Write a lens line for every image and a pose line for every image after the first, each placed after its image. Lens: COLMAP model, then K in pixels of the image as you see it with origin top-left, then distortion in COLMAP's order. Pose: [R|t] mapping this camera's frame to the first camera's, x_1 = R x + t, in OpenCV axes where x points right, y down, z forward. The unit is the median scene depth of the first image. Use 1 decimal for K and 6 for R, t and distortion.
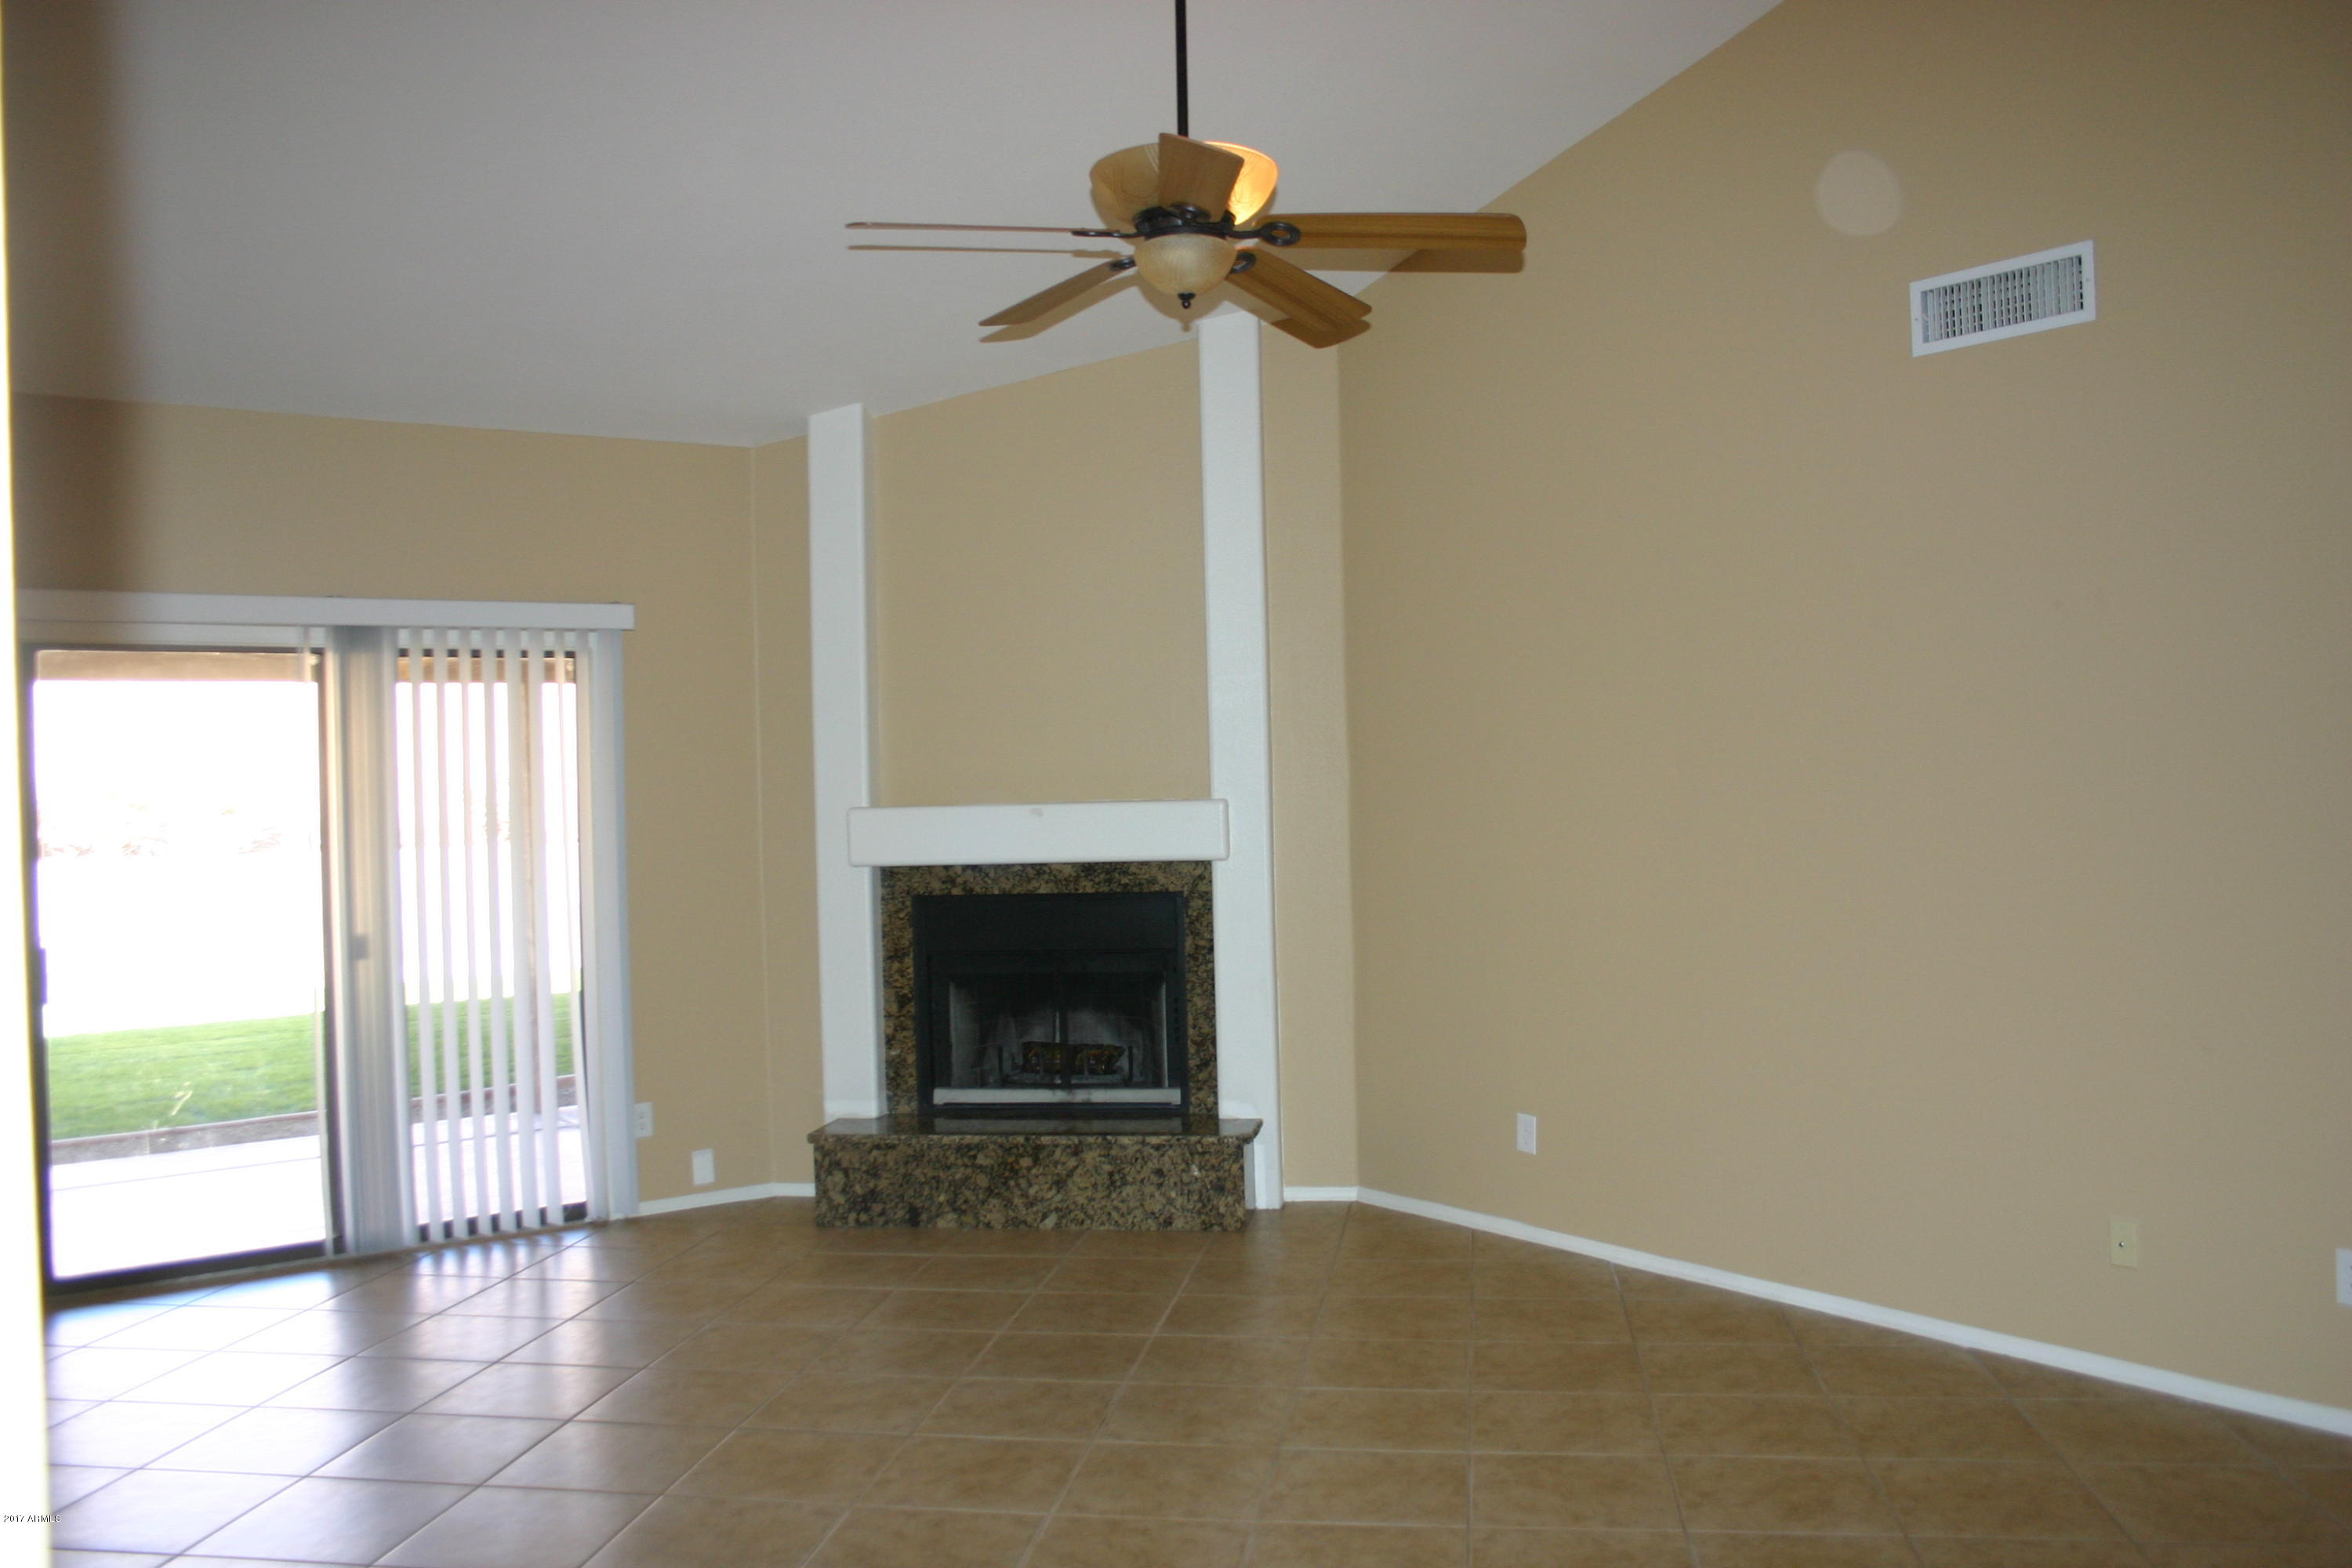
lens RADIAL K [[1936.0, 0, 1202.1], [0, 1936.0, 744.3], [0, 0, 1]] dist [-0.142085, 0.116284]
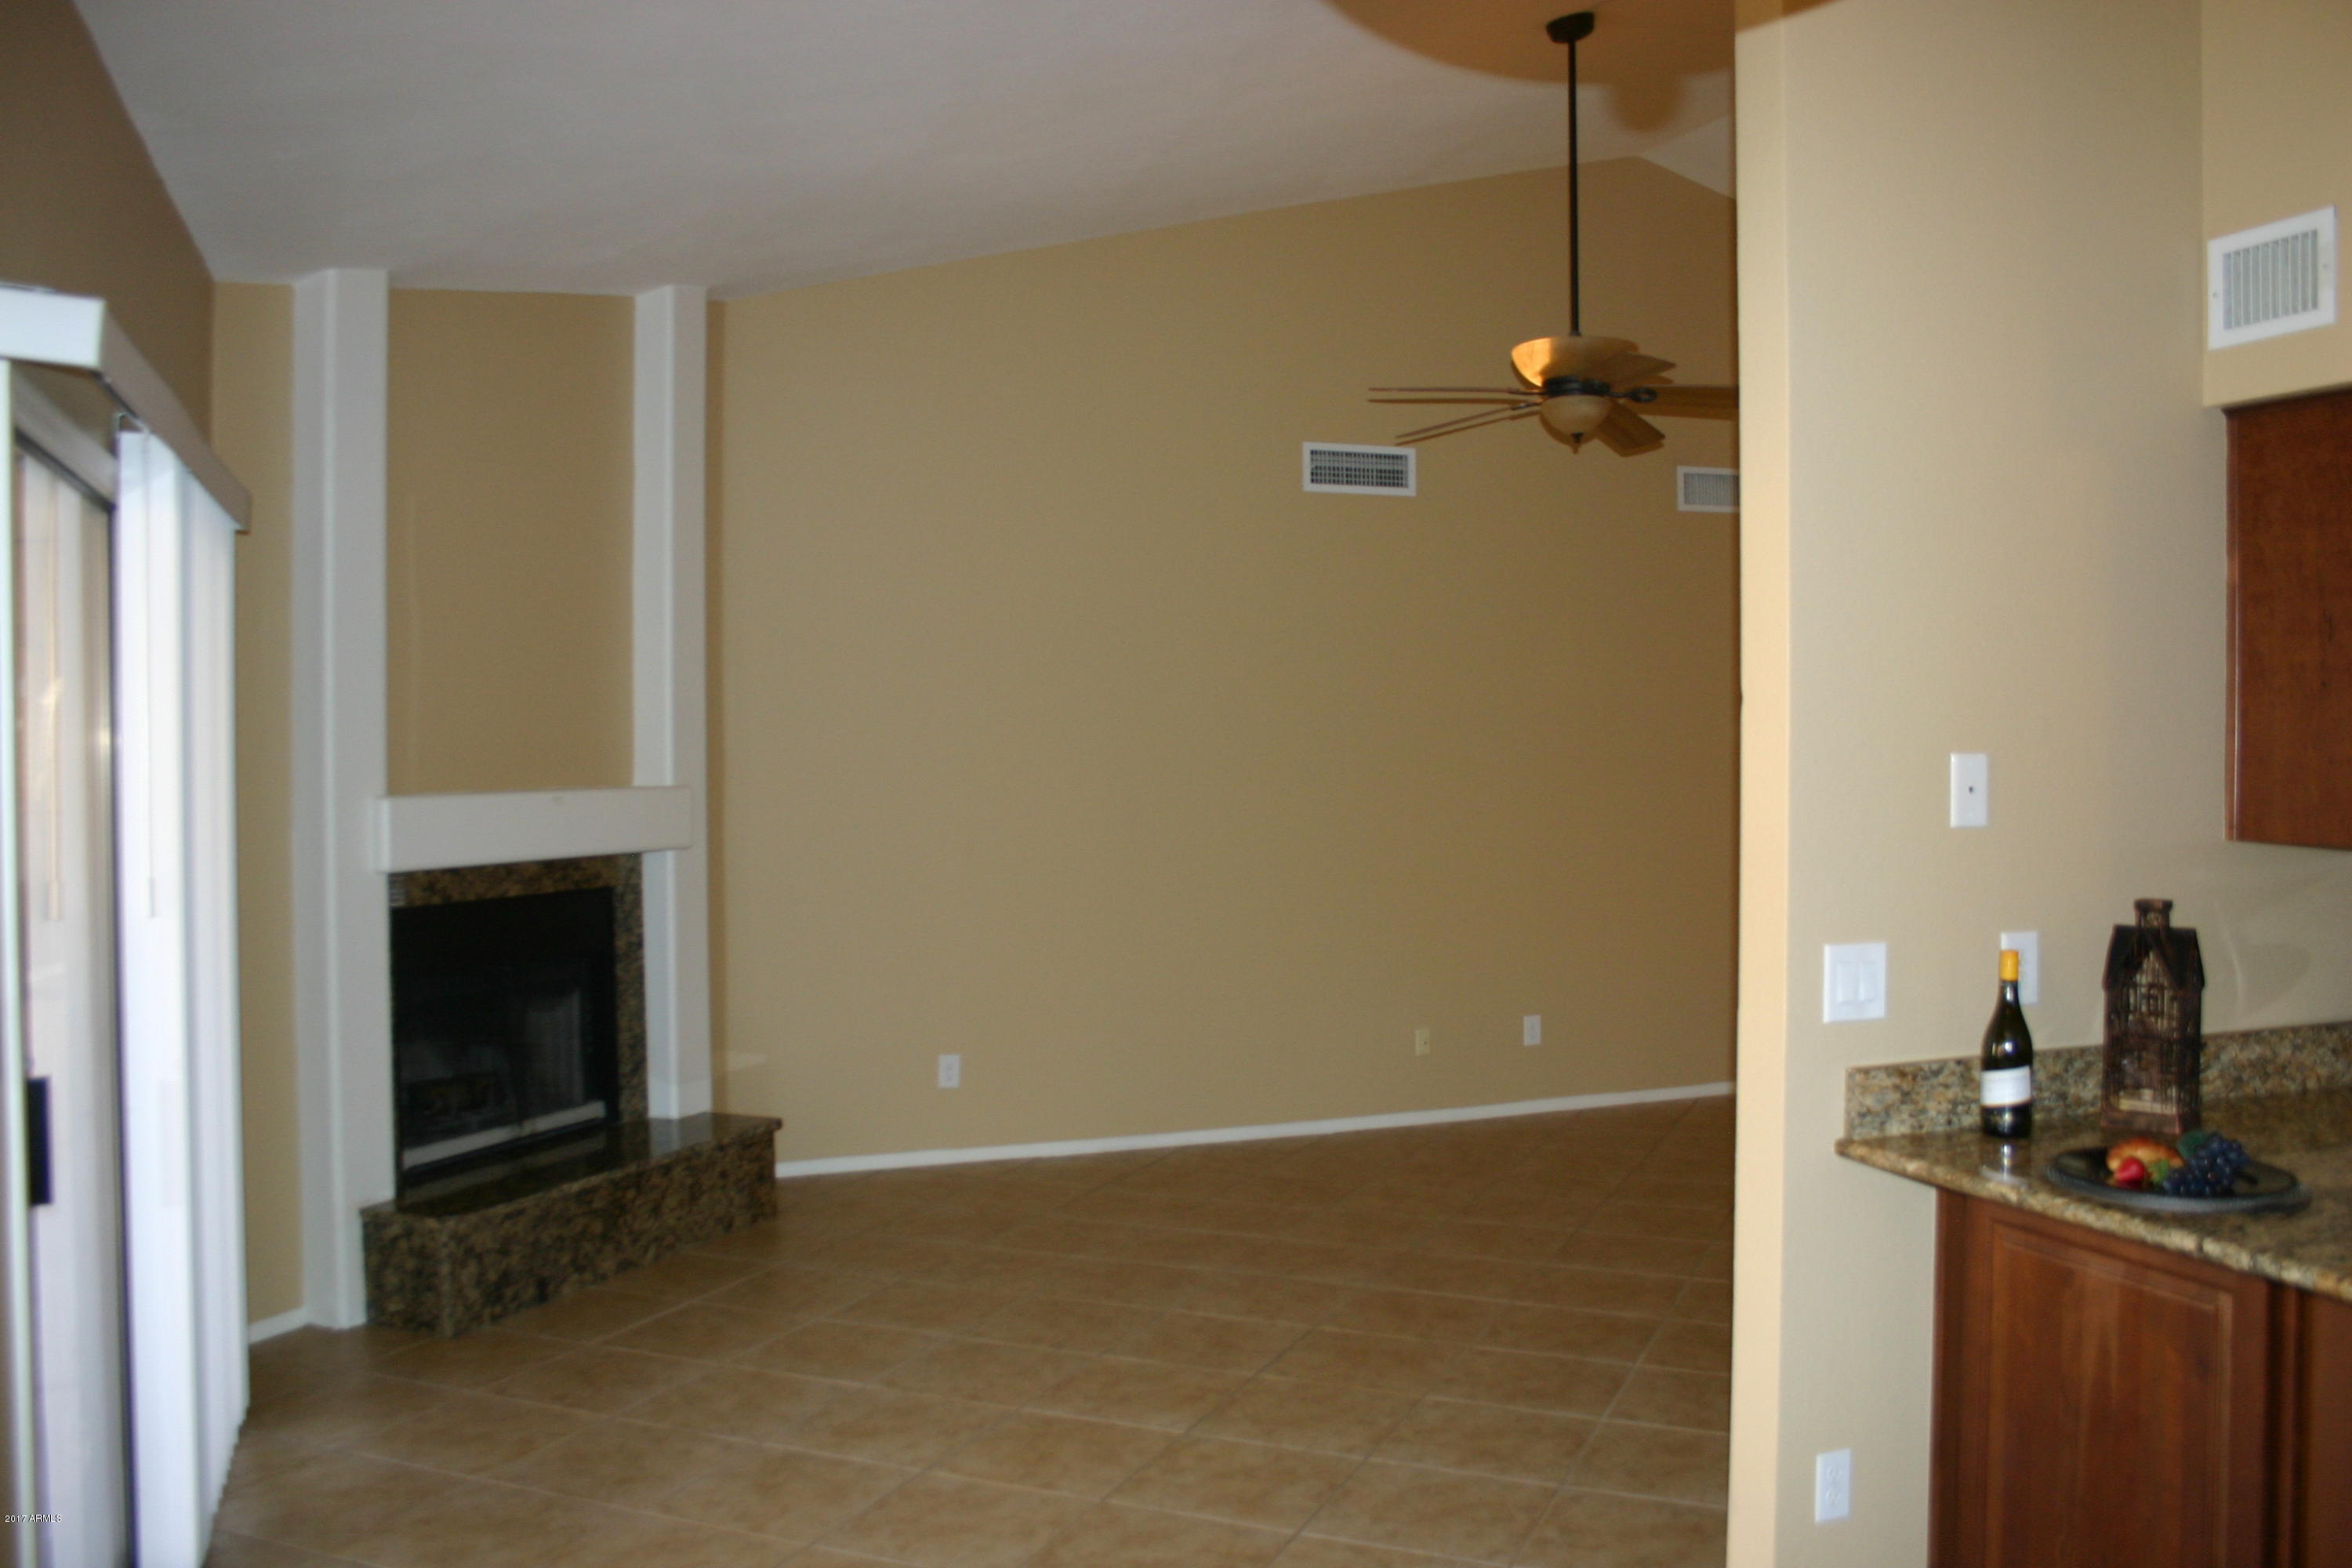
lens RADIAL K [[1936.0, 0, 1183.6], [0, 1936.0, 773.6], [0, 0, 1]] dist [-0.142085, 0.116284]
pose [[0.256275, 0.009746, 0.966555, -0.866664], [-0.013965, 0.999882, -0.006379, 0.025229], [-0.966503, -0.011864, 0.256381, 0.524741]]
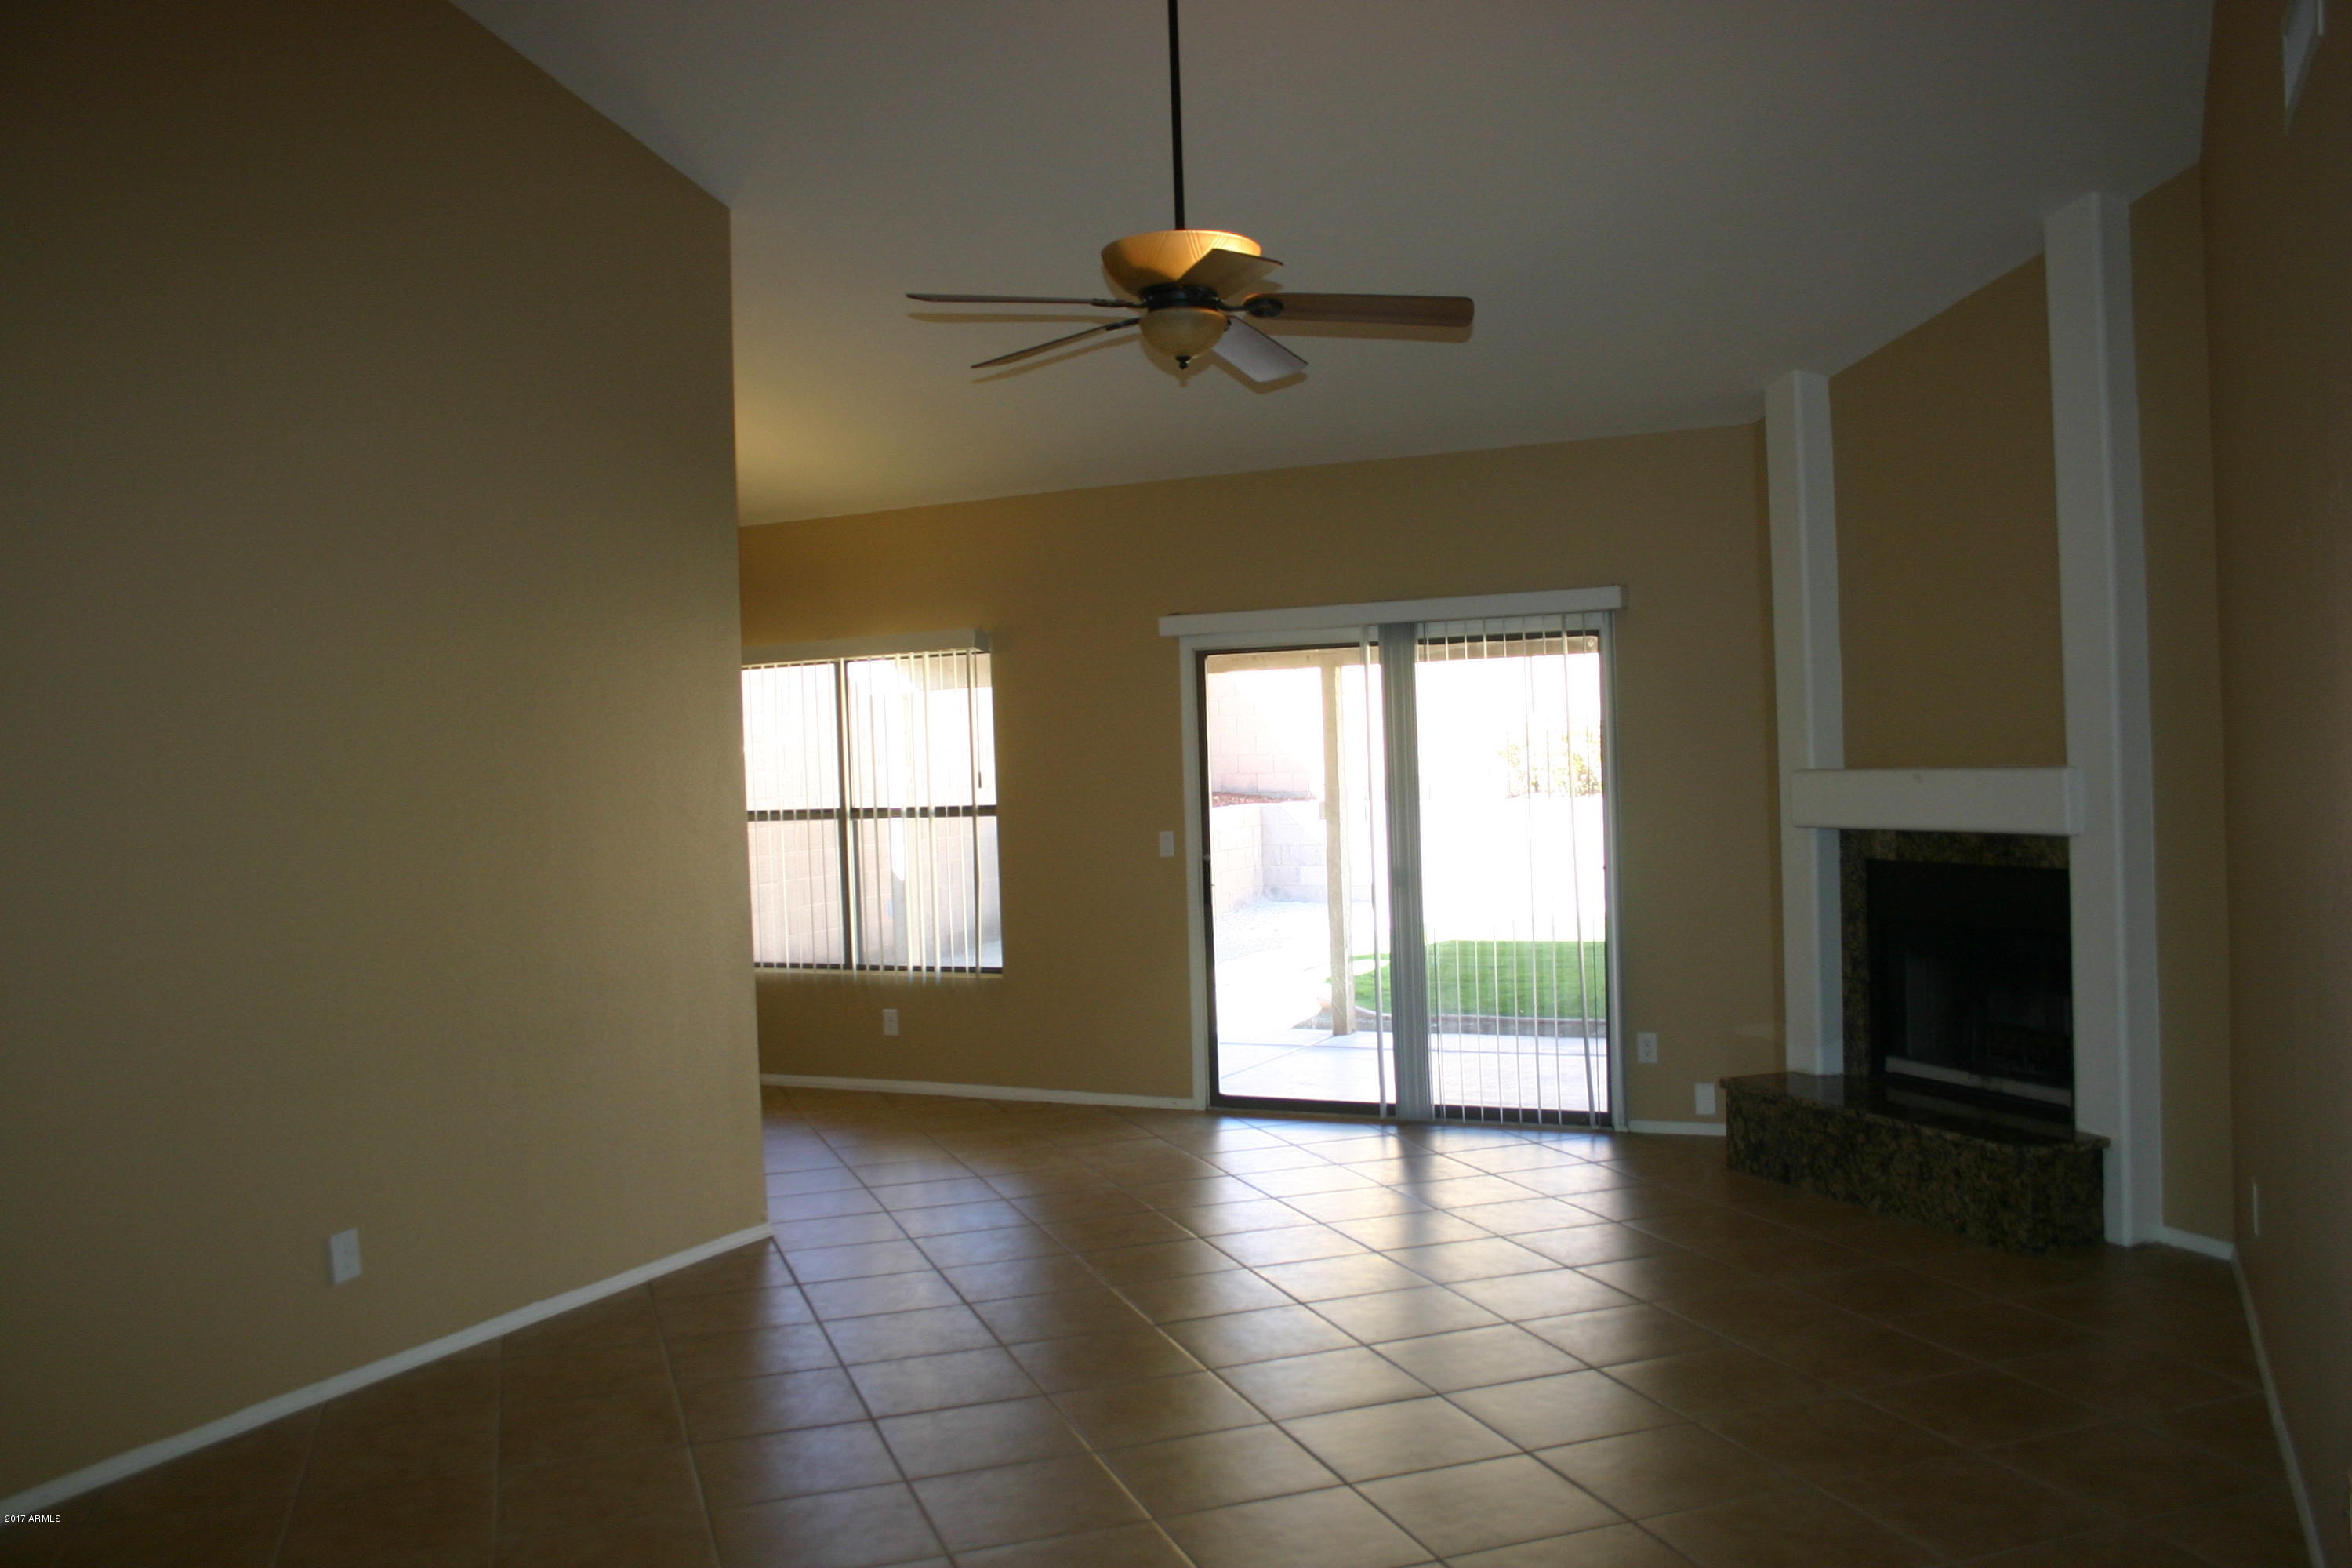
lens RADIAL K [[1936.0, 0, 1170.9], [0, 1936.0, 782.2], [0, 0, 1]] dist [-0.142085, 0.116284]
pose [[0.461706, 0.020813, -0.886789, 0.588365], [0.032844, 0.998638, 0.040539, -0.012810], [0.886425, -0.047843, 0.460394, 0.253329]]
